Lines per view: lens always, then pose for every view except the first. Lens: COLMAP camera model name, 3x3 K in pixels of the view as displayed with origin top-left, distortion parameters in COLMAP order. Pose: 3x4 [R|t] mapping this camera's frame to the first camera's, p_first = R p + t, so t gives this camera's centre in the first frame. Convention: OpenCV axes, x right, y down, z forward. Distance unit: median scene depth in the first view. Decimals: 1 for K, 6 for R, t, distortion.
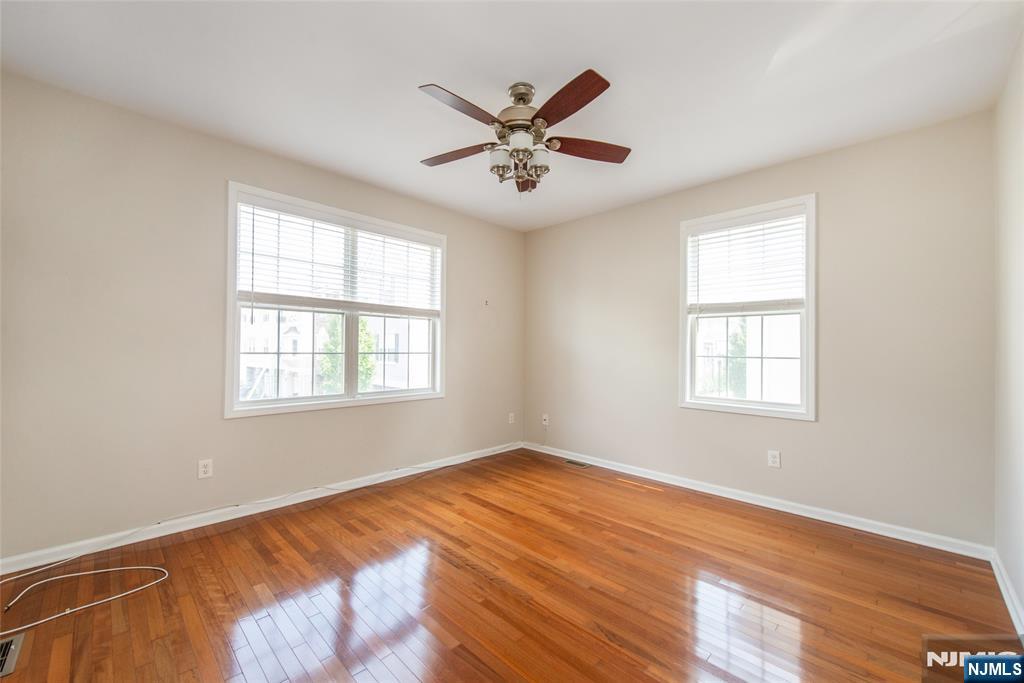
lens RADIAL K [[412.7, 0, 506.9], [0, 412.7, 346.6], [0, 0, 1]] dist [0.003624, 0.000000]
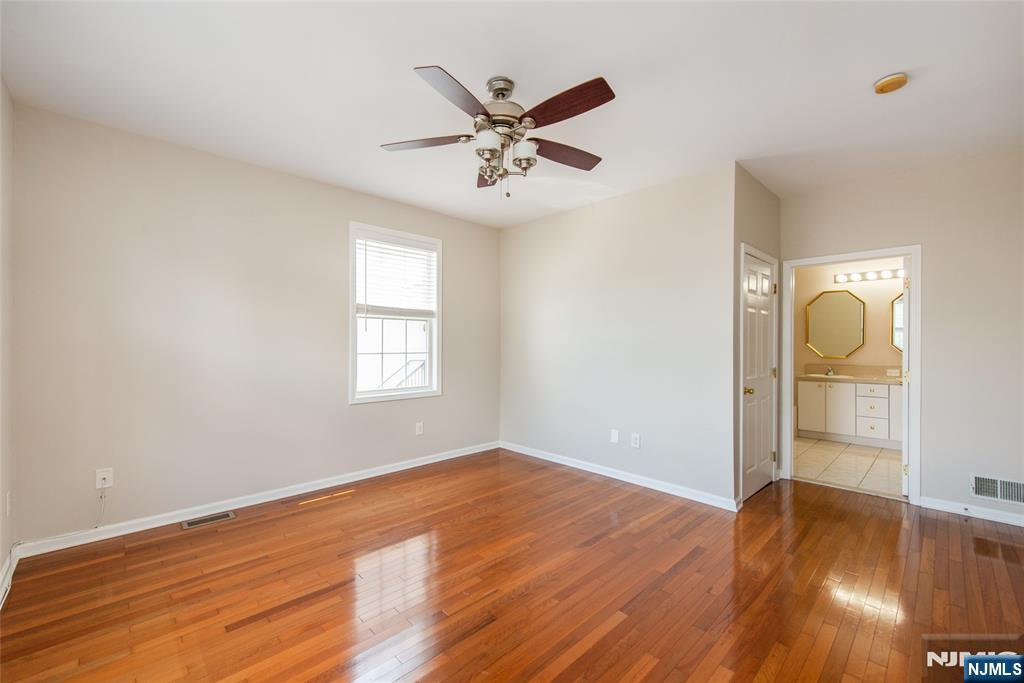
lens RADIAL K [[412.7, 0, 502.0], [0, 412.7, 344.5], [0, 0, 1]] dist [0.003624, 0.000000]
pose [[0.010899, -0.002496, 0.999937, -0.395876], [-0.006928, 0.999973, 0.002571, -0.003435], [-0.999917, -0.006955, 0.010881, 0.417835]]
